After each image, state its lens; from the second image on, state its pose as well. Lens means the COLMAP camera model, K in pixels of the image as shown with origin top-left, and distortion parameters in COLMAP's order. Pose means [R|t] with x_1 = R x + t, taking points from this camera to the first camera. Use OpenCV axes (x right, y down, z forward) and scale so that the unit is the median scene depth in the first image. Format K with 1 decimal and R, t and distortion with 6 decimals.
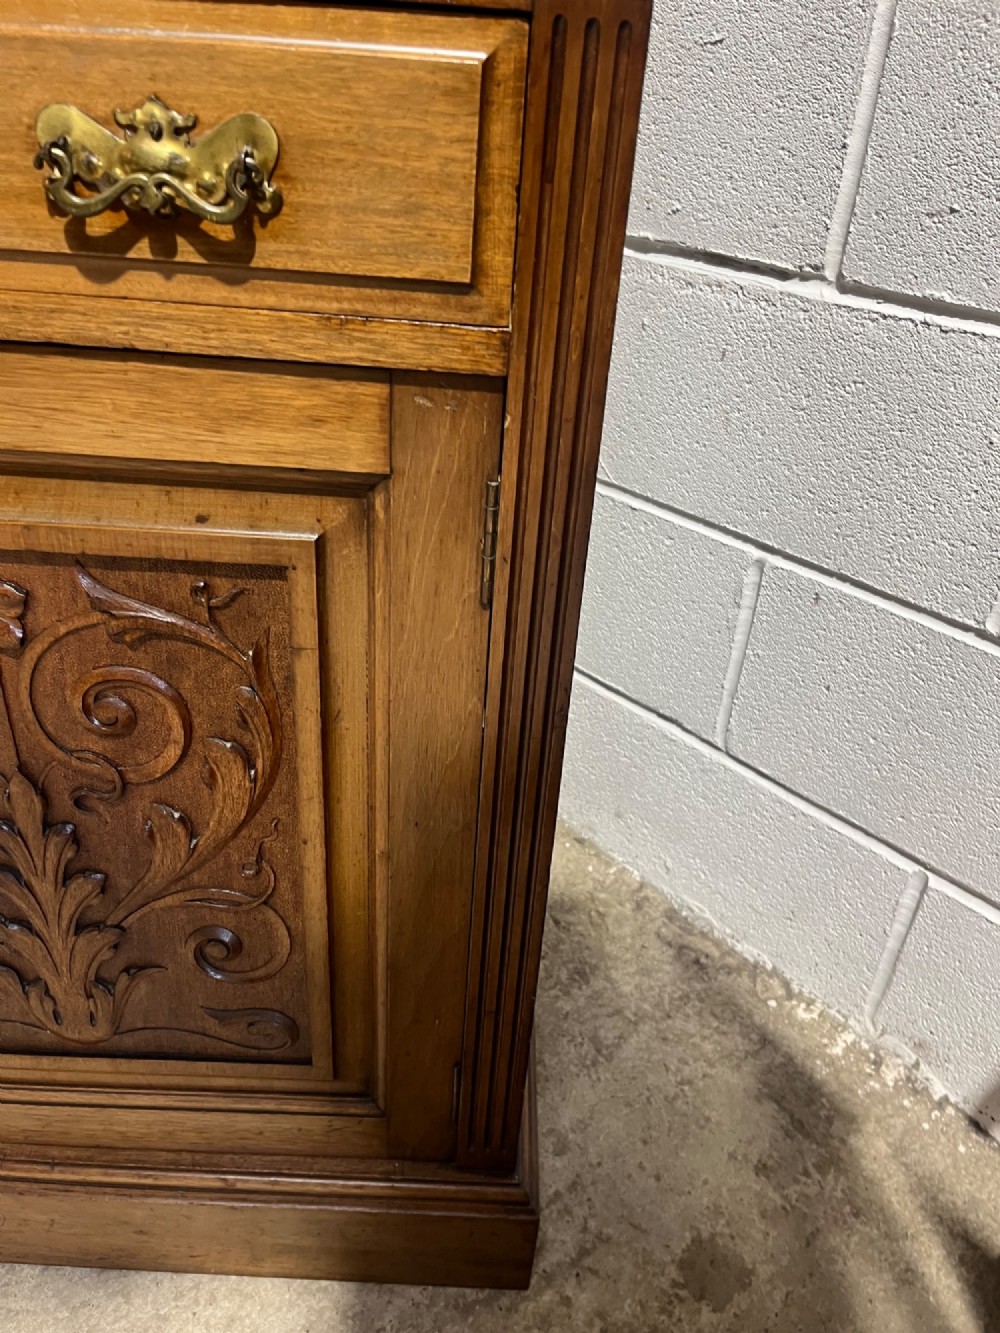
lens RADIAL K [[1013.6, 0, 497.7], [0, 1013.6, 677.0], [0, 0, 1]] dist [0.055088, -0.087160]
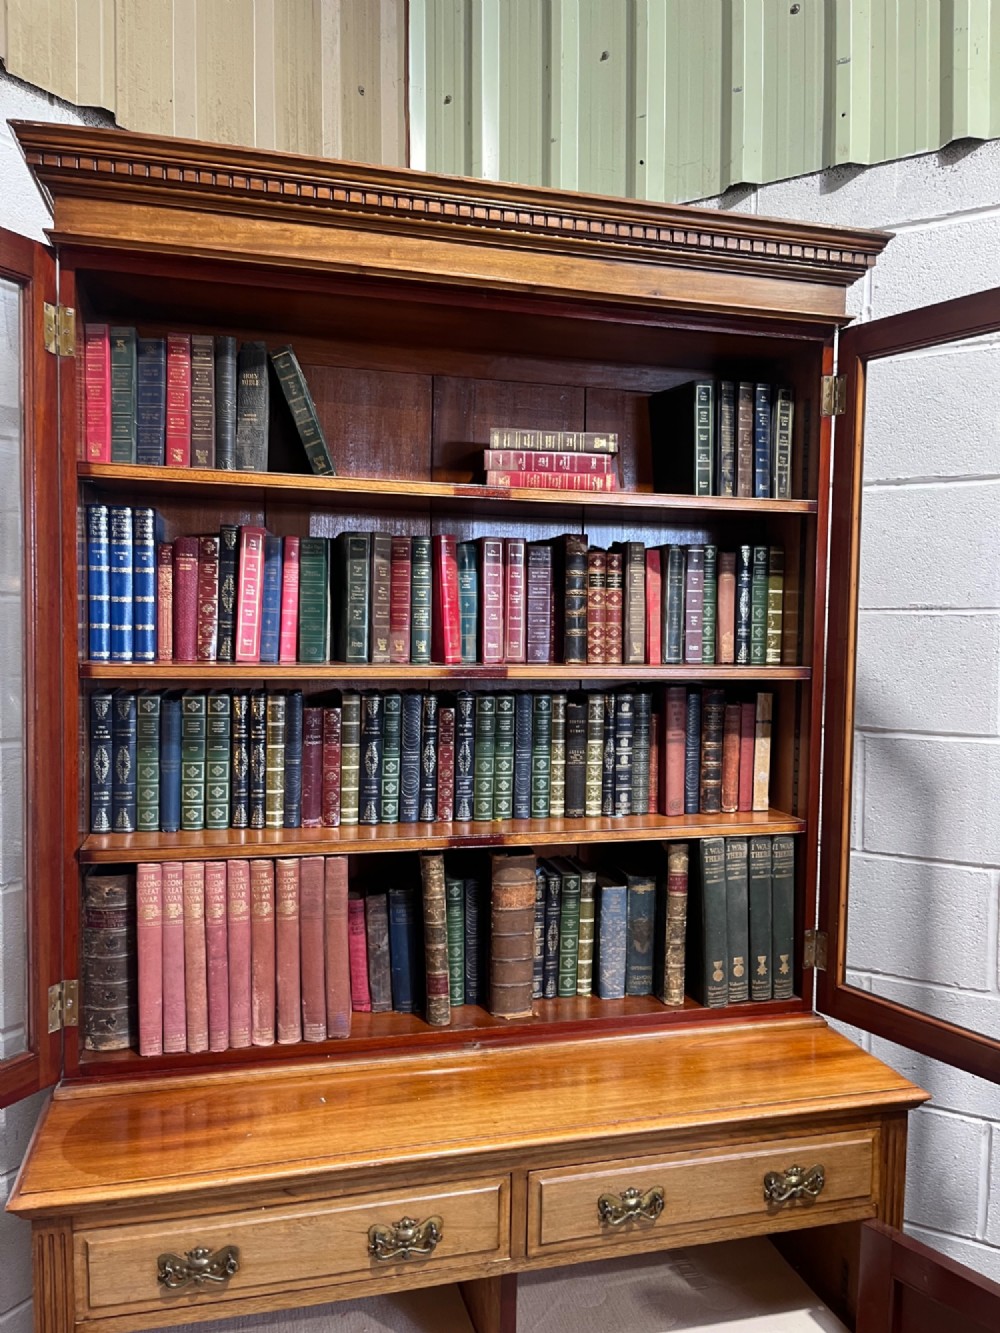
lens RADIAL K [[1013.6, 0, 513.3], [0, 1013.6, 668.5], [0, 0, 1]] dist [0.055088, -0.087160]
pose [[0.961020, -0.059344, 0.270035, -1.442066], [0.183177, 0.868237, -0.461098, -0.398848], [-0.207091, 0.492588, 0.845263, -1.825543]]
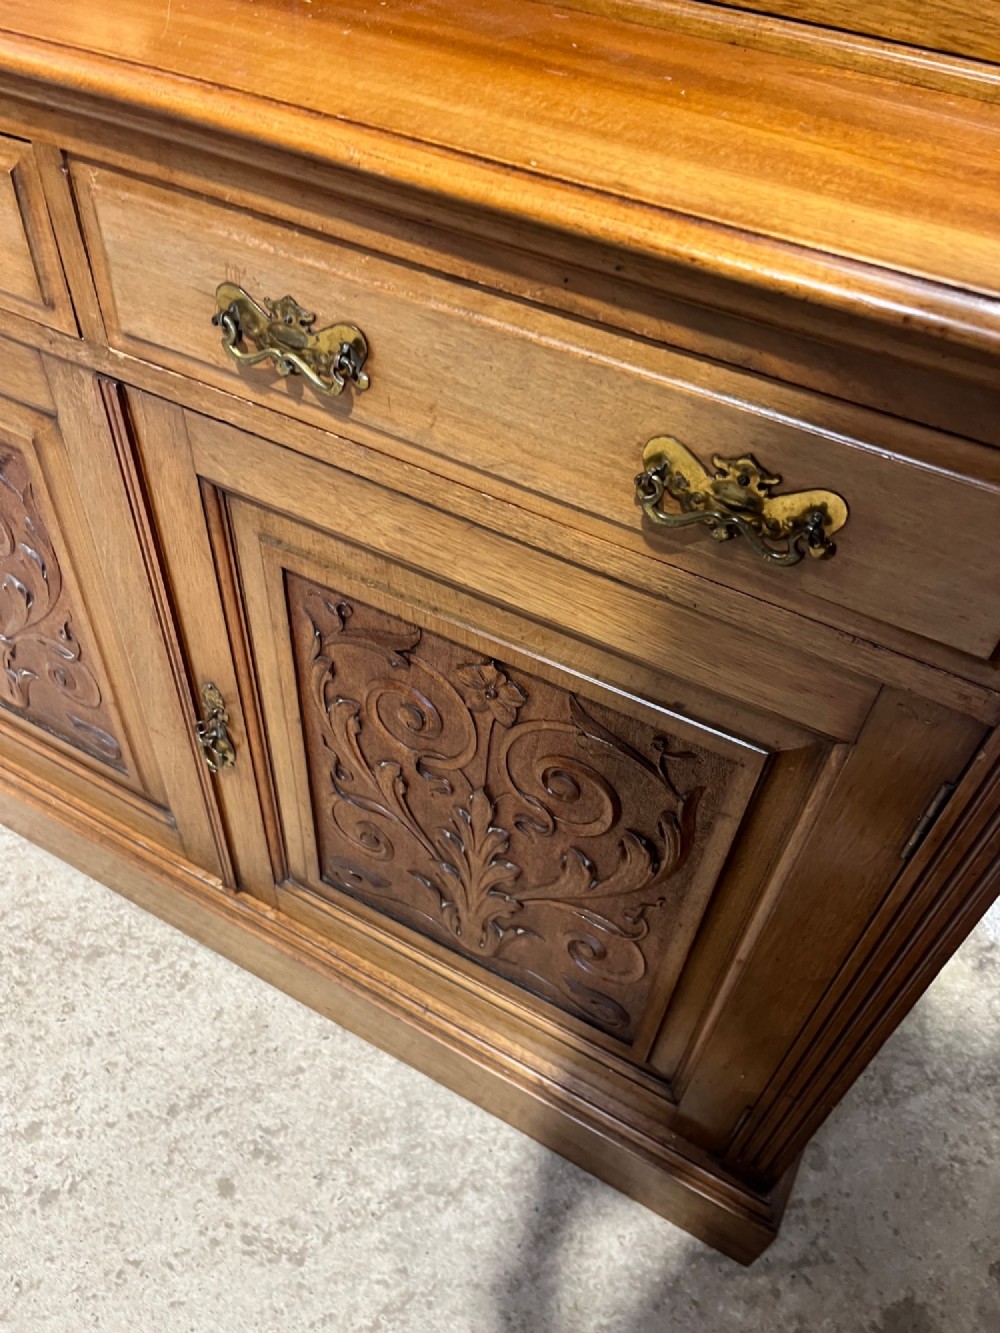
lens RADIAL K [[1013.6, 0, 490.8], [0, 1013.6, 654.9], [0, 0, 1]] dist [0.055088, -0.087160]
pose [[0.880773, 0.330528, -0.339100, -0.088933], [-0.253246, 0.933872, 0.252487, -0.378833], [0.400131, -0.136508, 0.906235, -0.110490]]
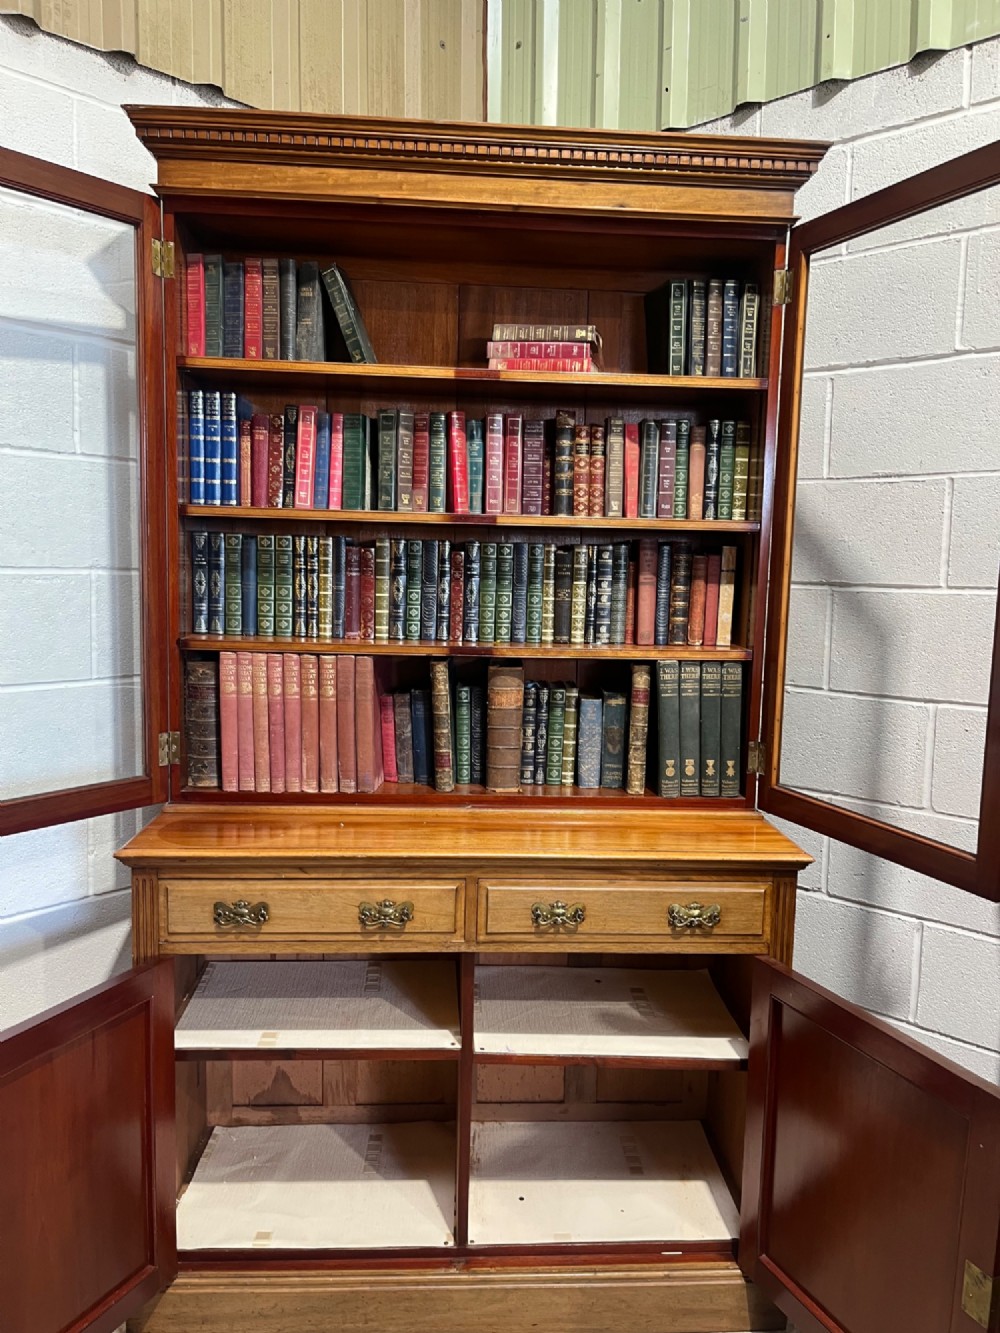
lens RADIAL K [[1007.4, 0, 510.6], [0, 1007.4, 661.9], [0, 0, 1]] dist [0.056147, -0.082434]
pose [[0.996571, -0.043674, 0.070282, -0.957396], [0.070141, 0.896490, -0.437477, 0.274648], [-0.043901, 0.440906, 0.896479, -2.372051]]
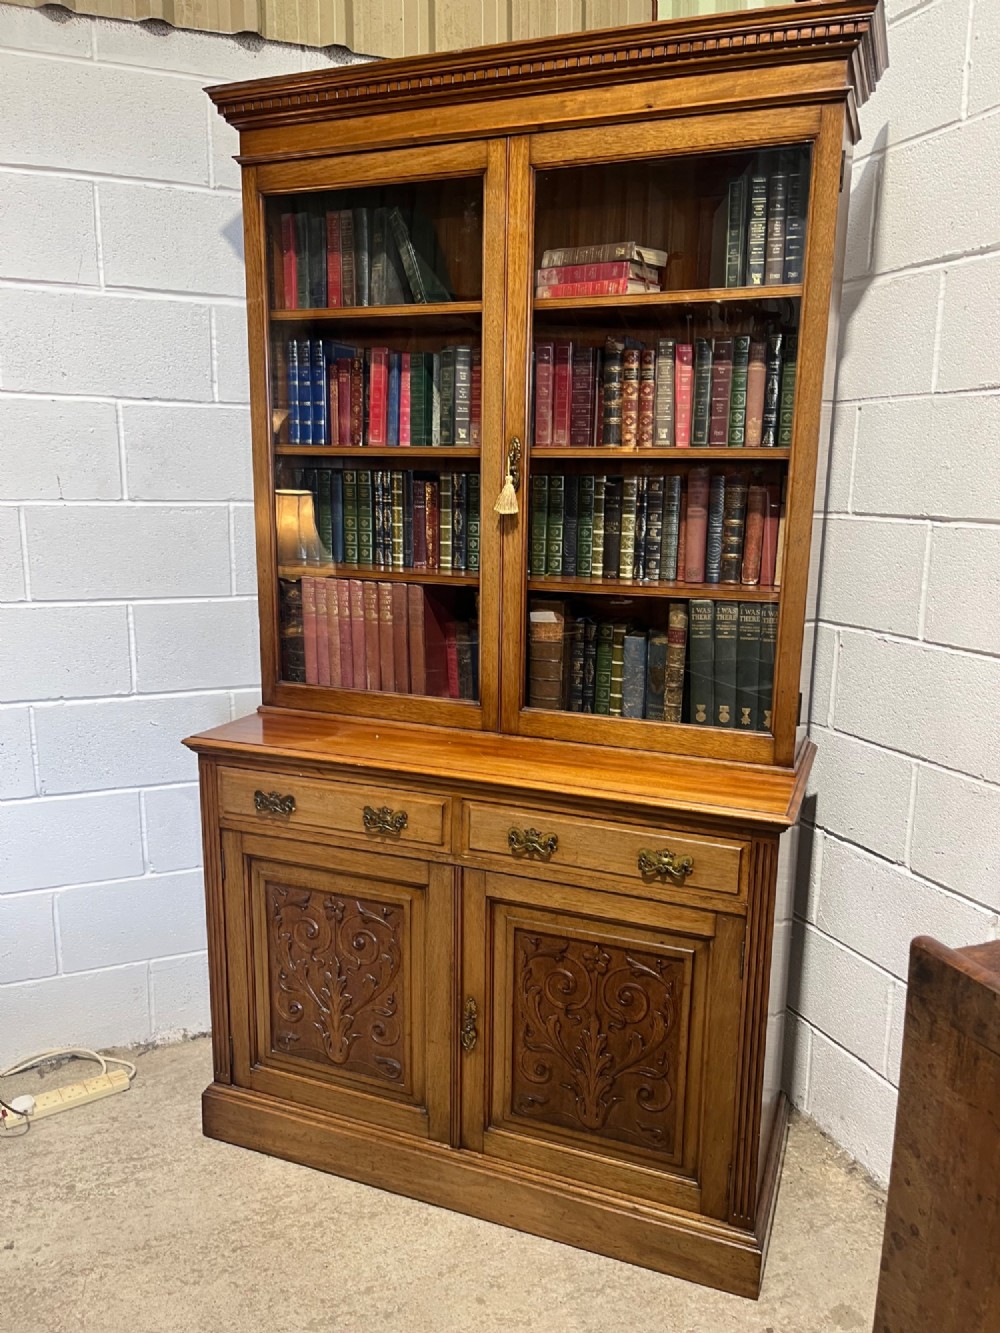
lens RADIAL K [[1007.4, 0, 498.3], [0, 1007.4, 674.5], [0, 0, 1]] dist [0.056147, -0.082434]
pose [[0.933334, 0.022674, -0.358293, 0.367715], [-0.153441, 0.927452, -0.341011, 0.235623], [0.324568, 0.373254, 0.869102, -2.262678]]
